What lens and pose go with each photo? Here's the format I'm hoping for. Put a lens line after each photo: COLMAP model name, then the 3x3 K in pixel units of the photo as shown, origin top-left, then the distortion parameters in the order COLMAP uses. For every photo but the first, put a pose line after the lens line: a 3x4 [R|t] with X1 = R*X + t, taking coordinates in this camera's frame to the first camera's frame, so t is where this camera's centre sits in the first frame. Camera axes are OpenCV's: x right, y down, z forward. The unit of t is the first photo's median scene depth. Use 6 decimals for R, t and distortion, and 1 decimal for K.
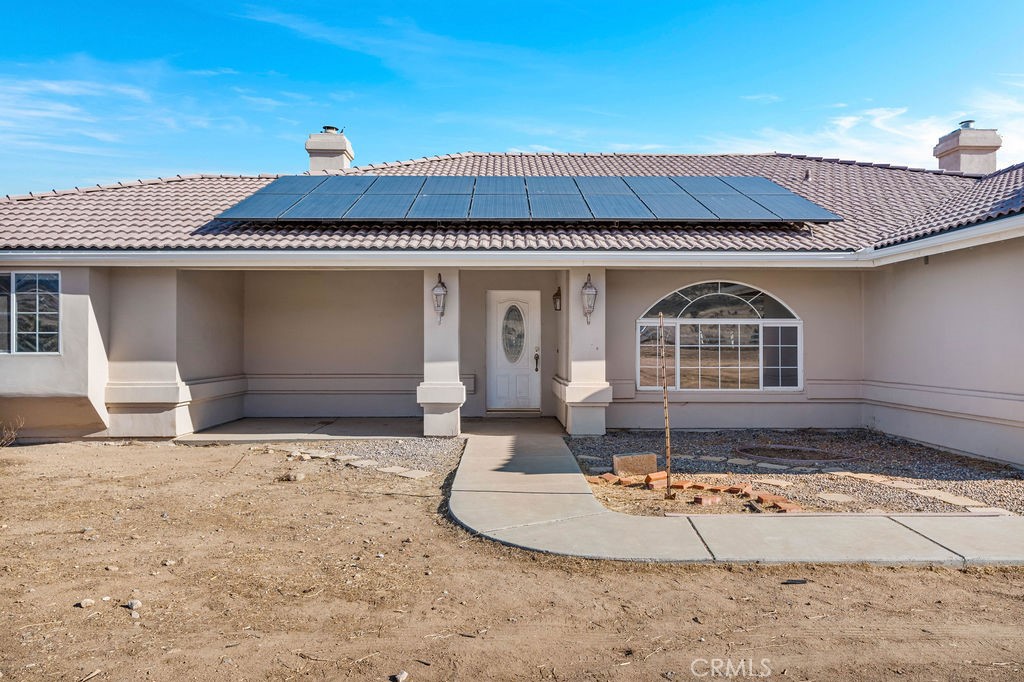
lens RADIAL K [[750.3, 0, 512.0], [0, 750.3, 341.0], [0, 0, 1]] dist [-0.001867, 0.001335]
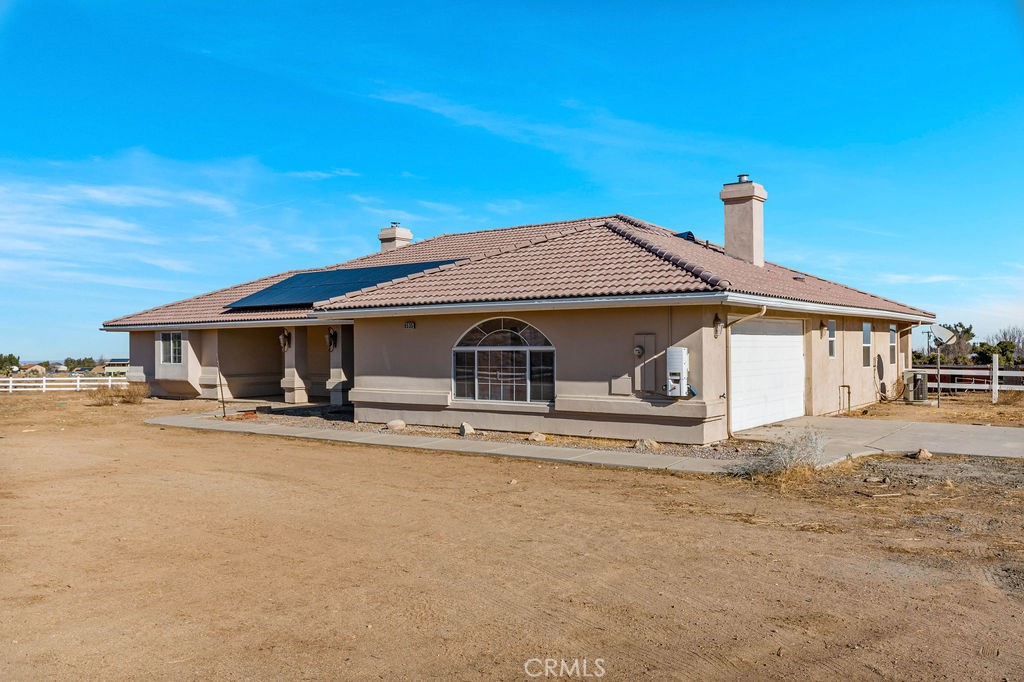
lens RADIAL K [[806.6, 0, 463.0], [0, 806.6, 343.2], [0, 0, 1]] dist [-0.048706, -0.000264]
pose [[0.785707, -0.008001, -0.618547, 1.648129], [0.010415, 0.999946, 0.000294, -0.039674], [0.618511, -0.006673, 0.785747, -0.494059]]
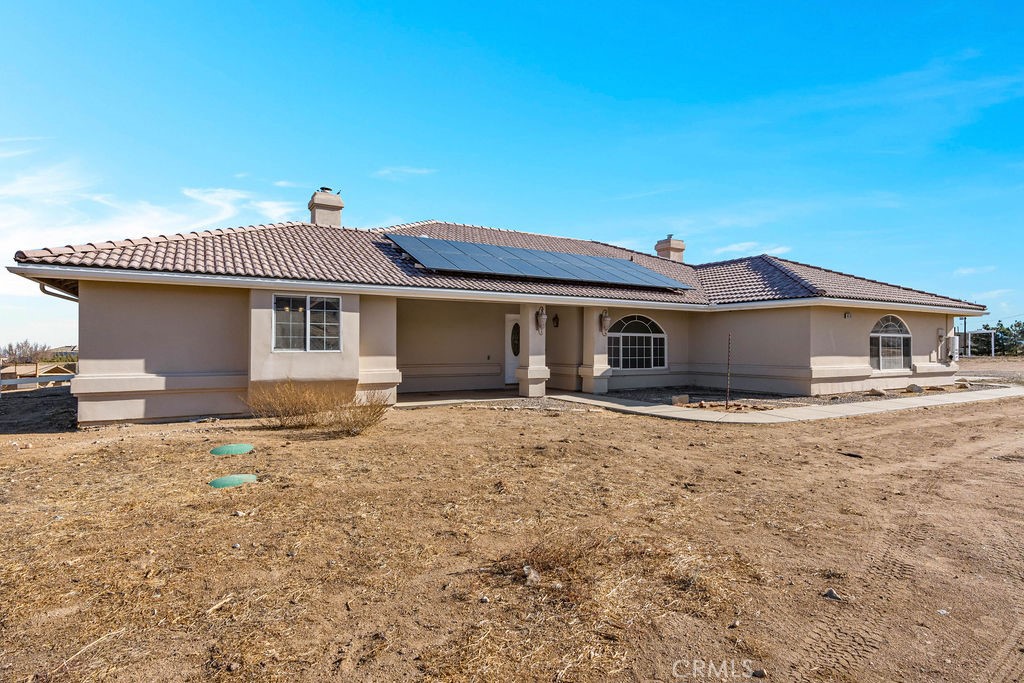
lens RADIAL K [[560.3, 0, 512.0], [0, 560.3, 341.5], [0, 0, 1]] dist [-0.001679, -0.000154]
pose [[0.868359, 0.007040, 0.495887, -0.776027], [-0.006339, 0.999975, -0.003095, -0.001237], [-0.495896, -0.000456, 0.868382, -0.138785]]
